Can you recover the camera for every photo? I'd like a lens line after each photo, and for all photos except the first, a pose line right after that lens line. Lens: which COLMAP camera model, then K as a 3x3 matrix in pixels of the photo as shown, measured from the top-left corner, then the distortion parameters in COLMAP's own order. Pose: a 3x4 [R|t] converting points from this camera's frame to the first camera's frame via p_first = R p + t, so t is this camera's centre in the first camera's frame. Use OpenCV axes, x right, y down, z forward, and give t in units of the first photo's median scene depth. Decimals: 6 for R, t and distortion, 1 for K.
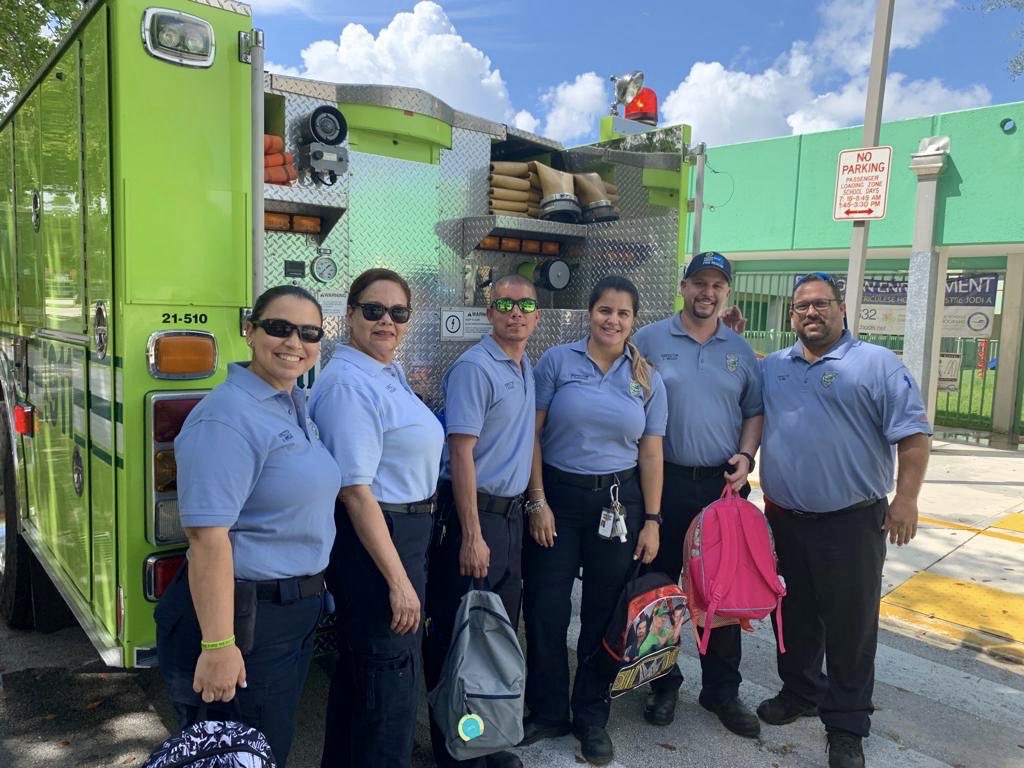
lens RADIAL K [[784.0, 0, 510.4], [0, 784.0, 366.1], [0, 0, 1]] dist [0.035415, -0.011400]
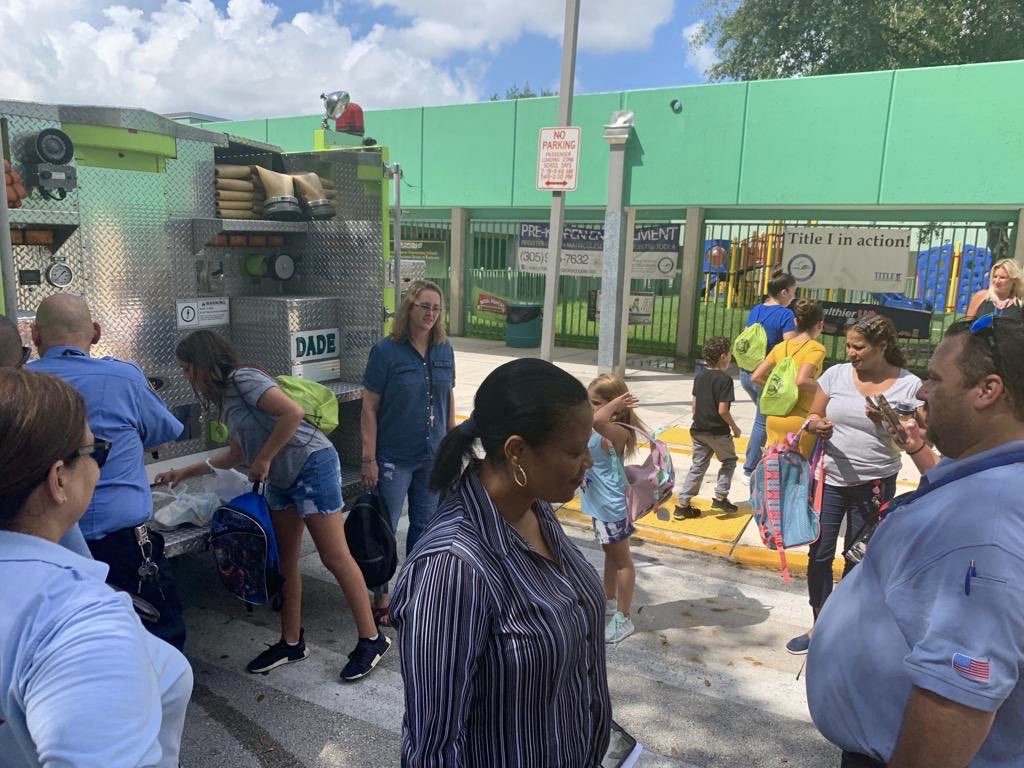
lens RADIAL K [[784.0, 0, 510.4], [0, 784.0, 366.1], [0, 0, 1]] dist [0.035415, -0.011400]
pose [[0.951553, -0.052218, 0.303019, 0.019582], [0.026455, 0.995724, 0.088511, -0.062638], [-0.306345, -0.076206, 0.948865, -0.218628]]
